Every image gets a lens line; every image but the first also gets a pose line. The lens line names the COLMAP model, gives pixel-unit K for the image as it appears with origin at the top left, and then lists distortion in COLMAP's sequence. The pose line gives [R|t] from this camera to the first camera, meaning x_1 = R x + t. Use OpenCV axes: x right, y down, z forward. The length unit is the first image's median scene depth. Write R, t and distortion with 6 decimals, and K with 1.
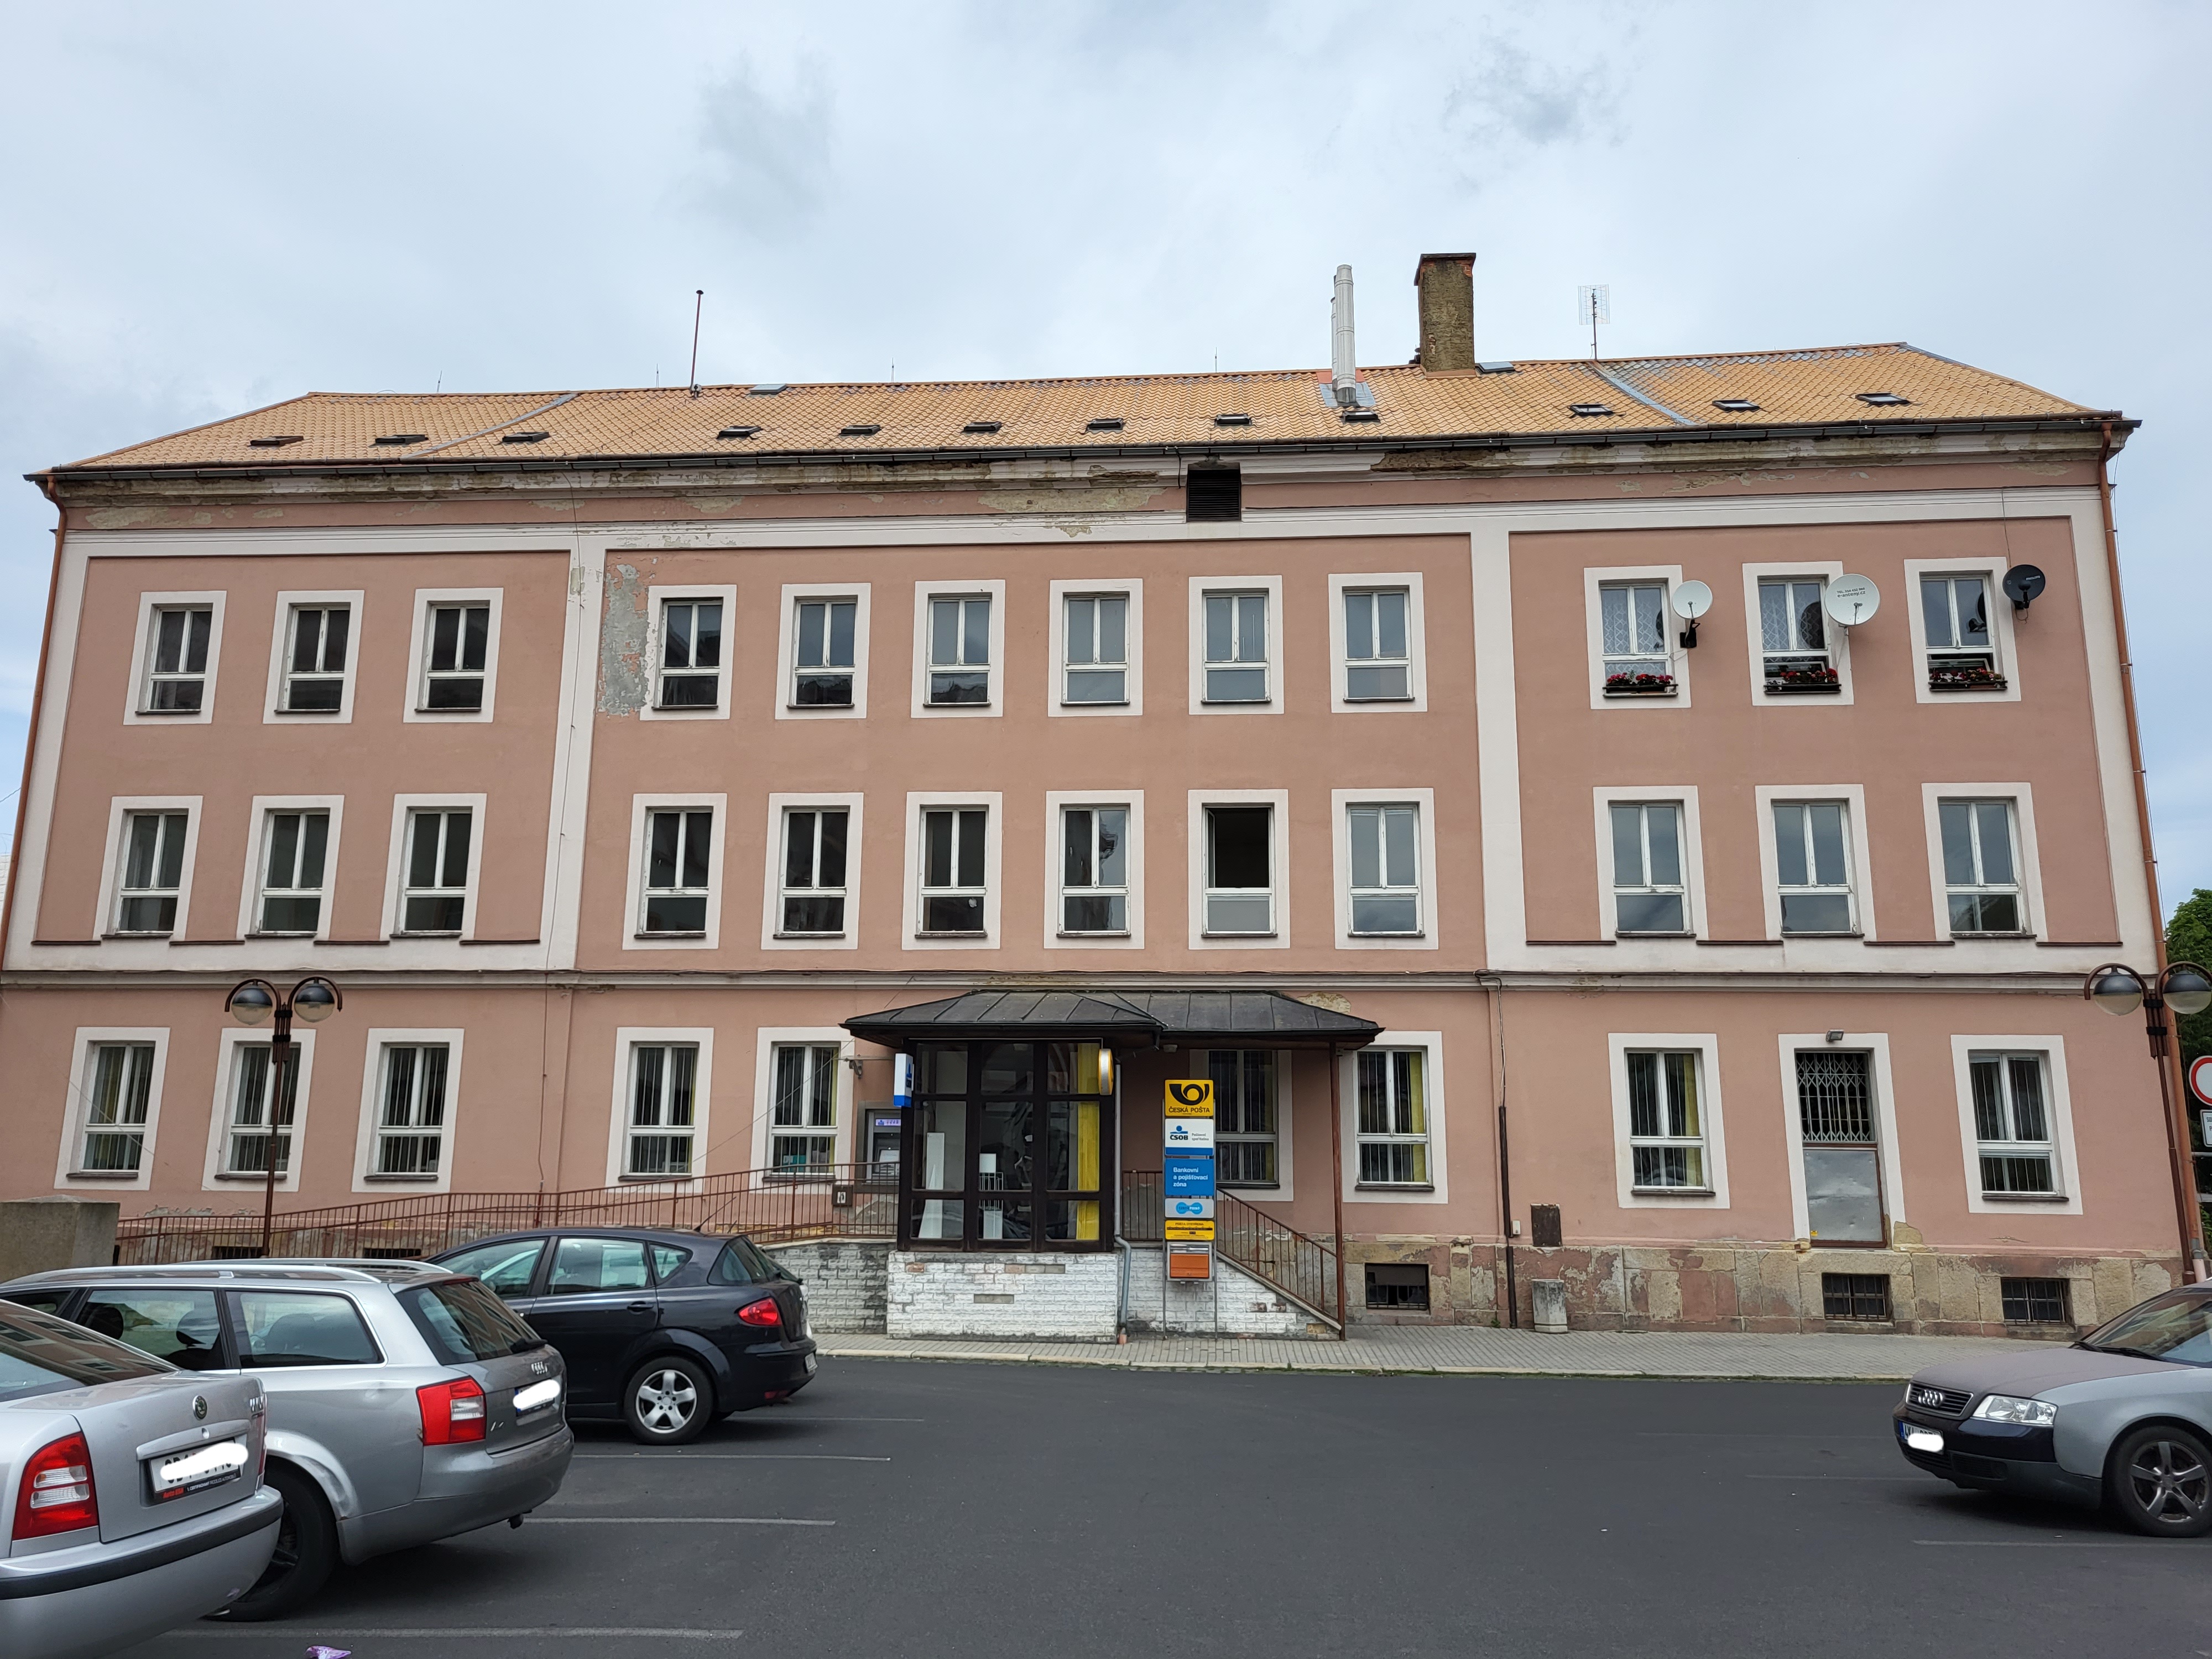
lens RADIAL K [[1674.2, 0, 1091.2], [0, 1674.2, 825.9], [0, 0, 1]] dist [0.027762, -0.006691]
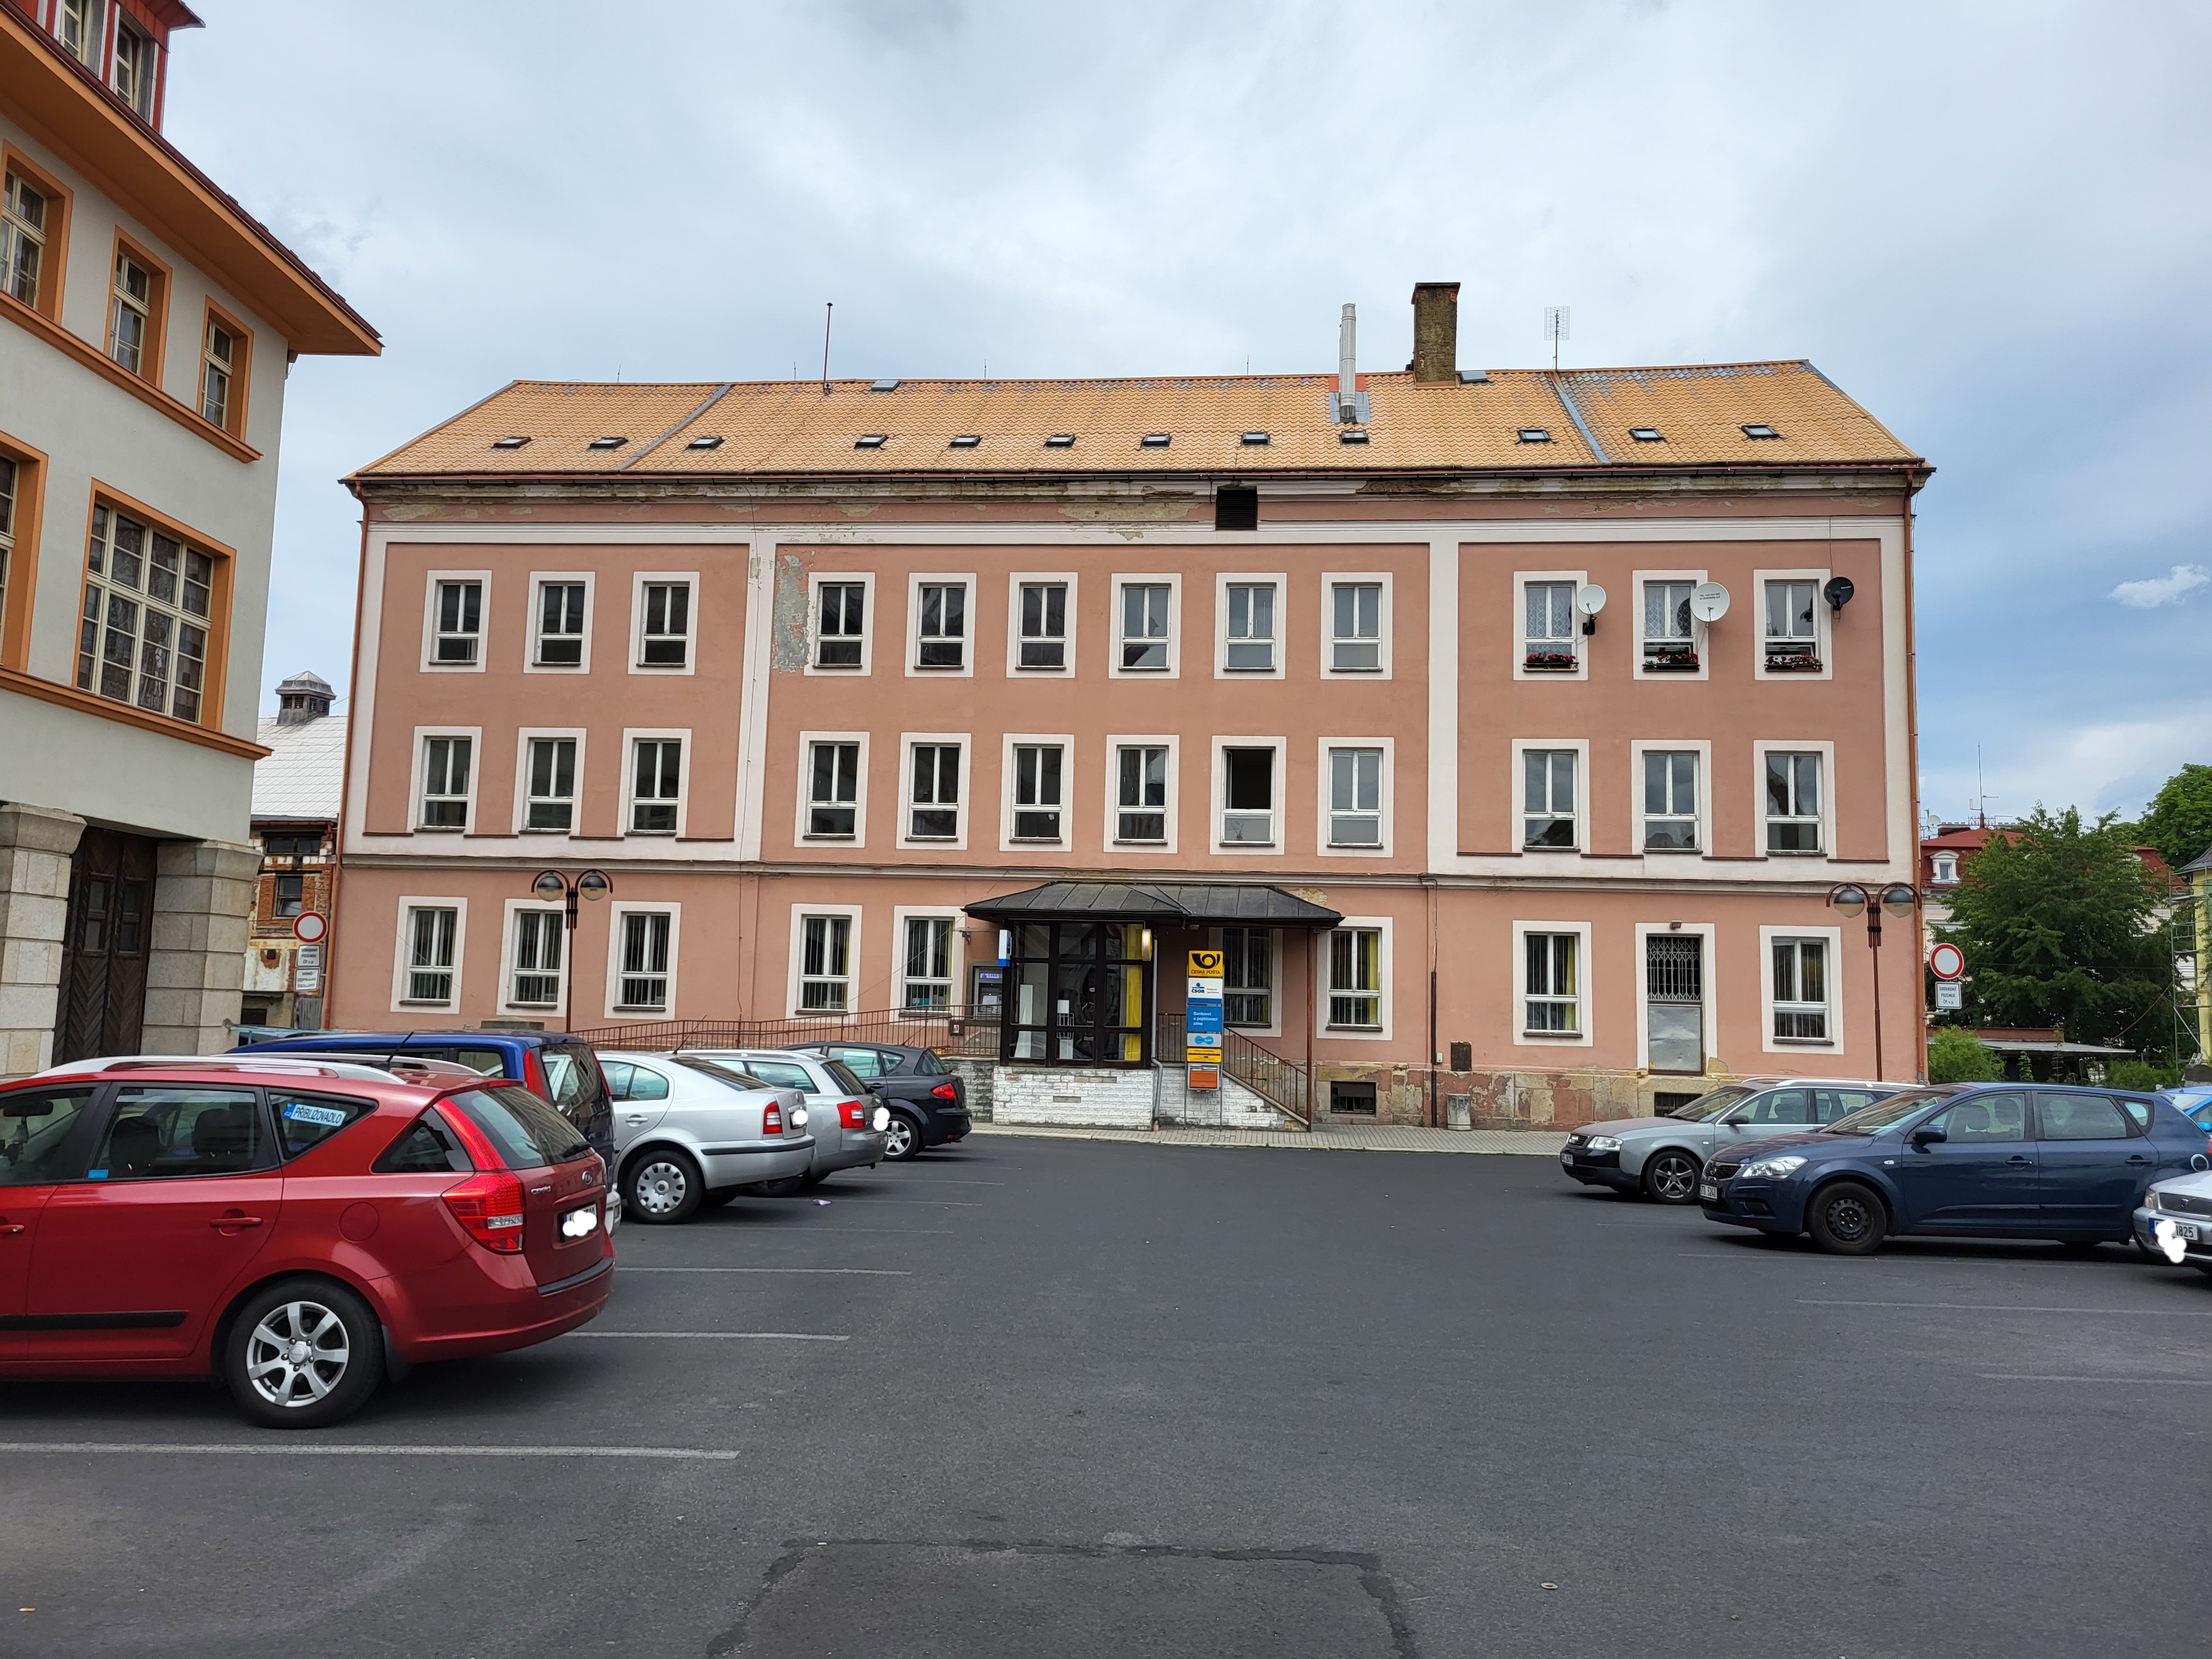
lens RADIAL K [[1674.2, 0, 1114.0], [0, 1674.2, 827.3], [0, 0, 1]] dist [0.027762, -0.006691]
pose [[0.999749, 0.014808, -0.016804, 0.002595], [-0.013146, 0.995388, 0.095026, -0.075262], [0.018133, -0.094781, 0.995333, -0.350425]]
